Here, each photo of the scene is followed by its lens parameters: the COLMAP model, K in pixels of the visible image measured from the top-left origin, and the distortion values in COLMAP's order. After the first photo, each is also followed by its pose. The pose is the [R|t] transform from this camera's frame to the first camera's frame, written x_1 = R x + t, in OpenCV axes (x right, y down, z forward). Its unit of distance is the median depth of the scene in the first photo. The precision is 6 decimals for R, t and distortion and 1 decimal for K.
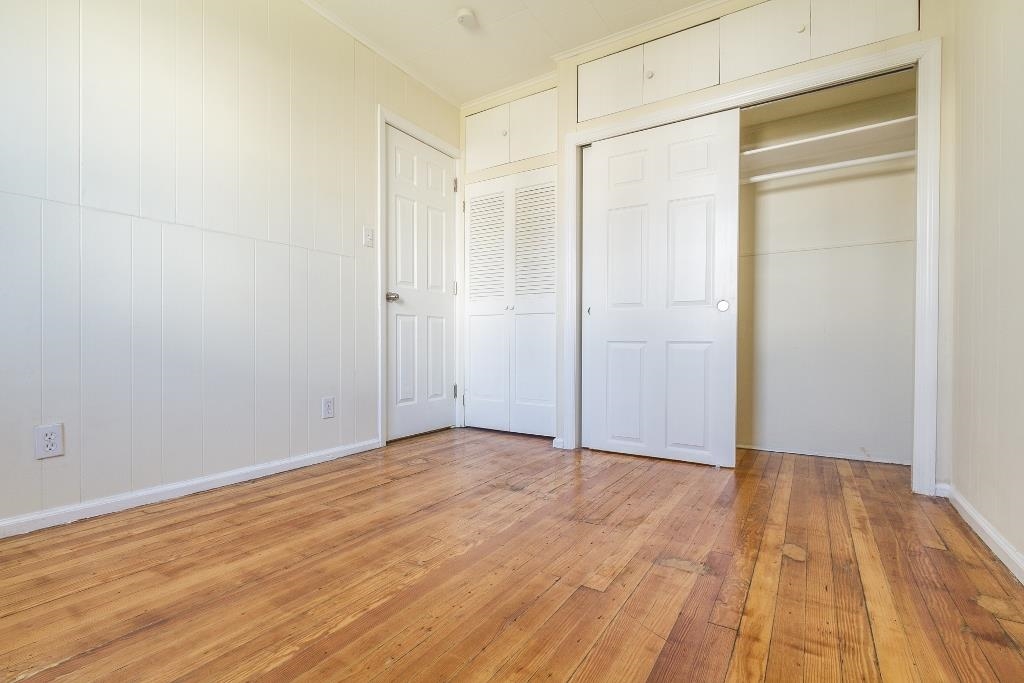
lens RADIAL K [[487.1, 0, 509.3], [0, 487.1, 344.8], [0, 0, 1]] dist [0.004777, -0.002194]
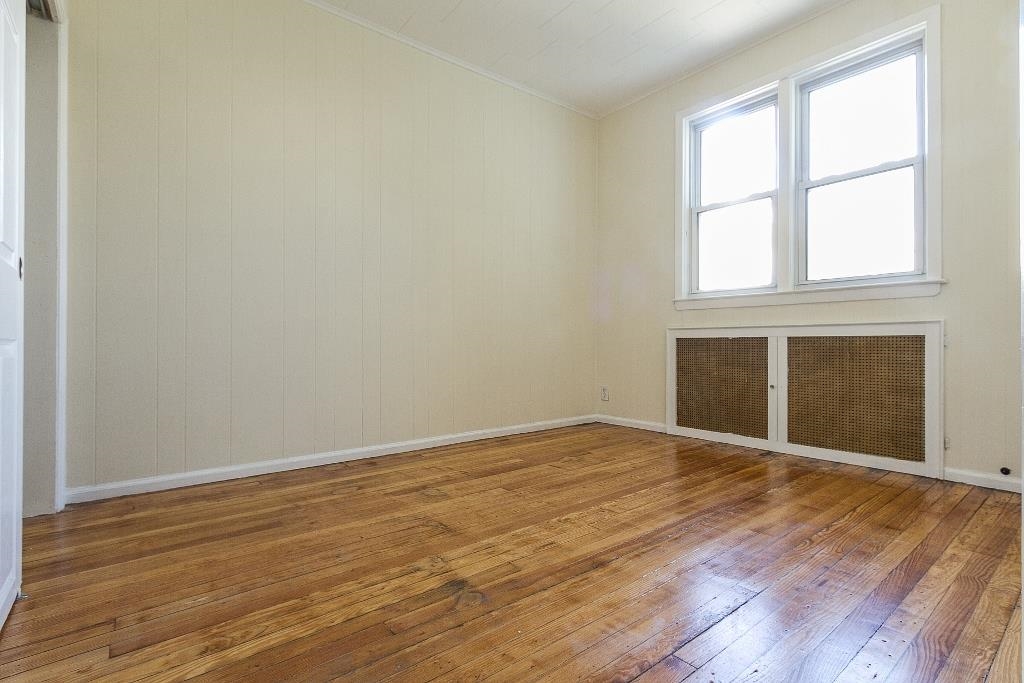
lens RADIAL K [[487.1, 0, 508.8], [0, 487.1, 338.6], [0, 0, 1]] dist [0.004777, -0.002194]
pose [[-0.936529, 0.000369, 0.350589, -0.353723], [0.000438, 1.000000, 0.000118, -0.024656], [-0.350589, 0.000264, -0.936530, 2.063567]]
